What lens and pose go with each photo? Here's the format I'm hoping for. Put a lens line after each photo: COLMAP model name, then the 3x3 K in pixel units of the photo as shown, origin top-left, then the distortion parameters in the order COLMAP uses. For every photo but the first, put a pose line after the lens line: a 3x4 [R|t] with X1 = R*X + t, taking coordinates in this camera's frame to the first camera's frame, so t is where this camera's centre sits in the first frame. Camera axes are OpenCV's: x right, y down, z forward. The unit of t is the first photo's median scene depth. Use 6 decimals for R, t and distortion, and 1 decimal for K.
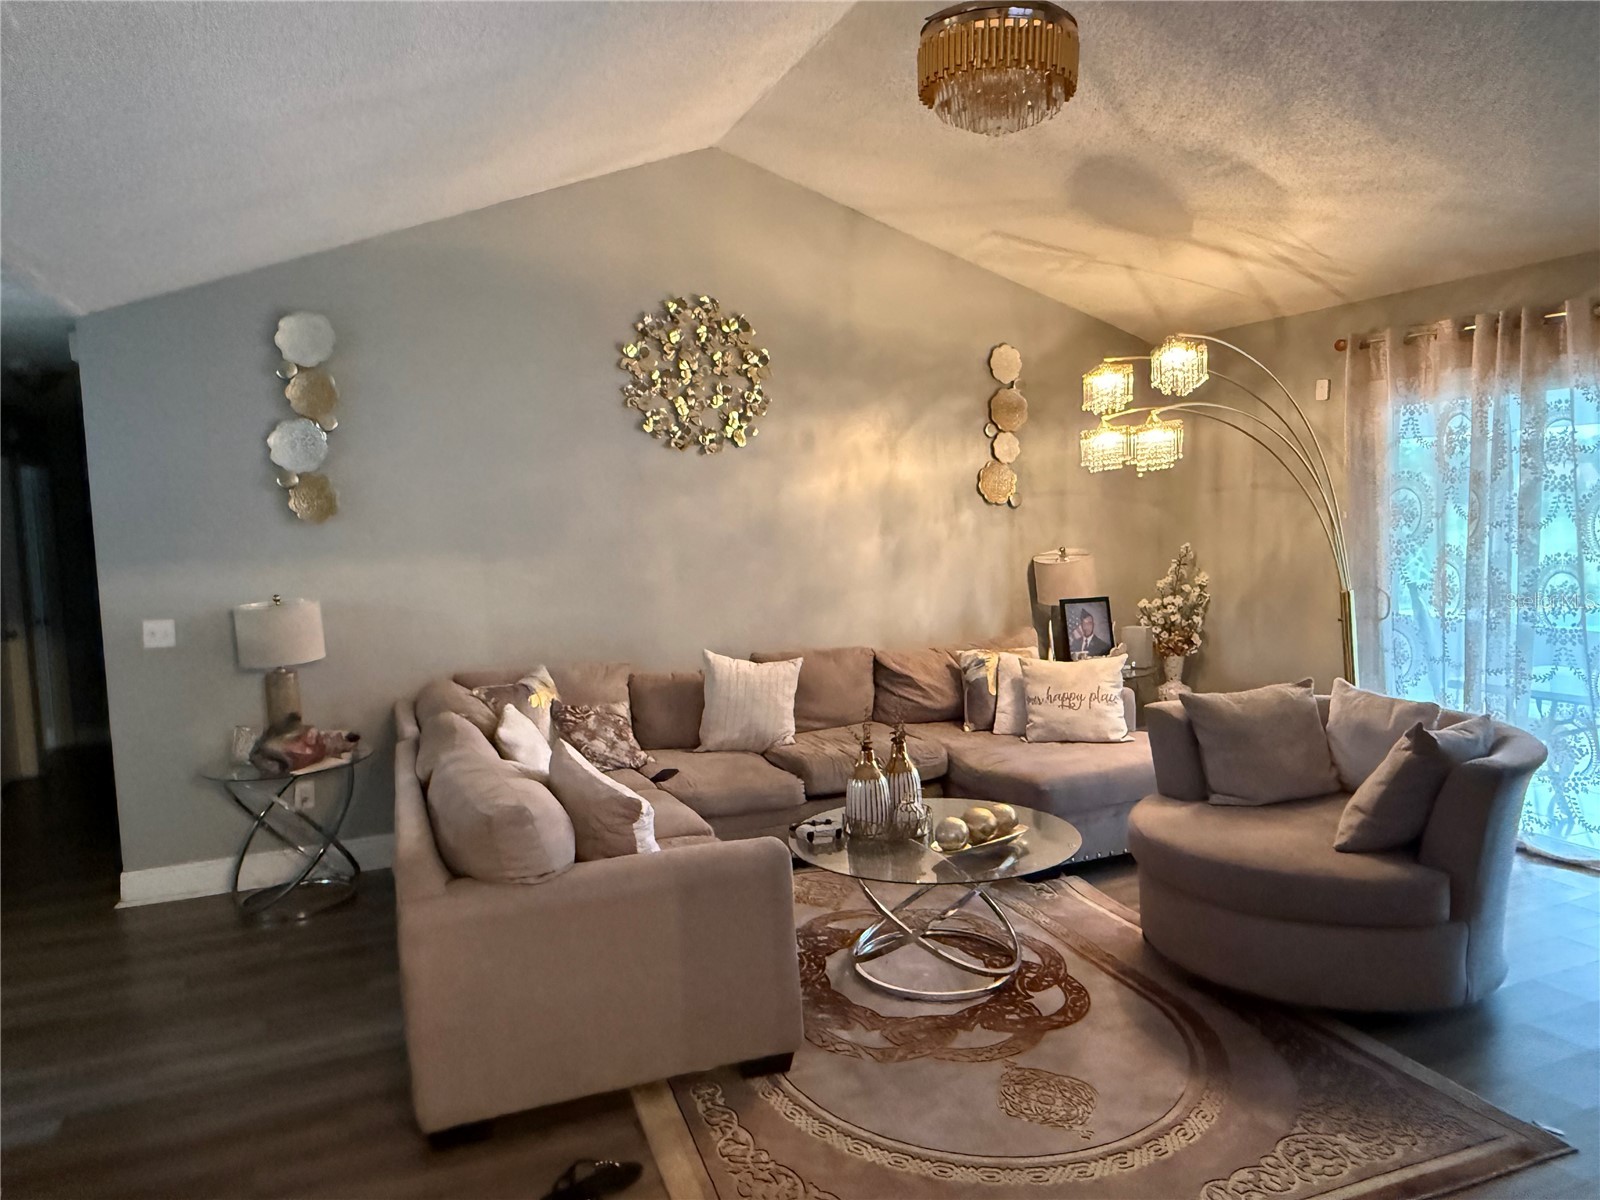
lens RADIAL K [[1123.9, 0, 793.9], [0, 1123.9, 601.8], [0, 0, 1]] dist [-0.013253, 0.000914]
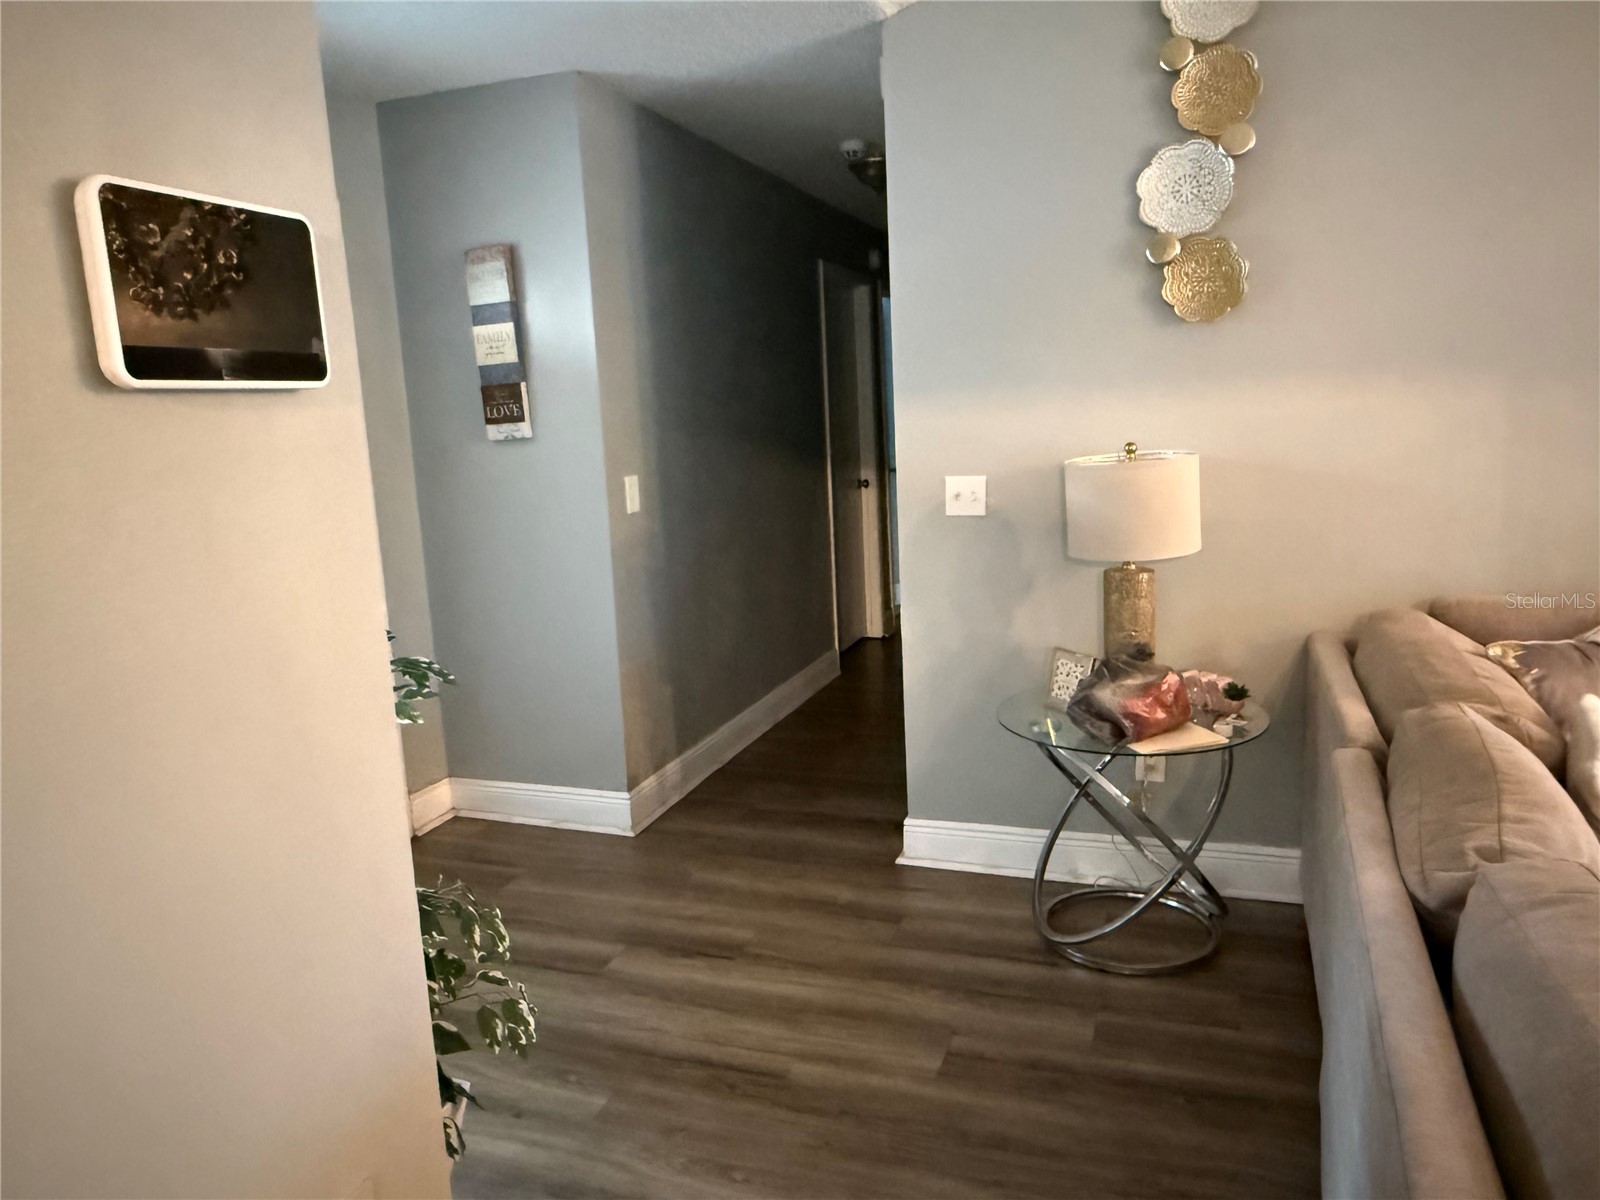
lens RADIAL K [[1123.9, 0, 797.3], [0, 1123.9, 599.9], [0, 0, 1]] dist [-0.013253, 0.000914]
pose [[0.742712, 0.113974, -0.659840, -0.183653], [-0.037744, 0.990967, 0.128685, 0.006552], [0.668547, -0.070670, 0.740305, 0.419484]]
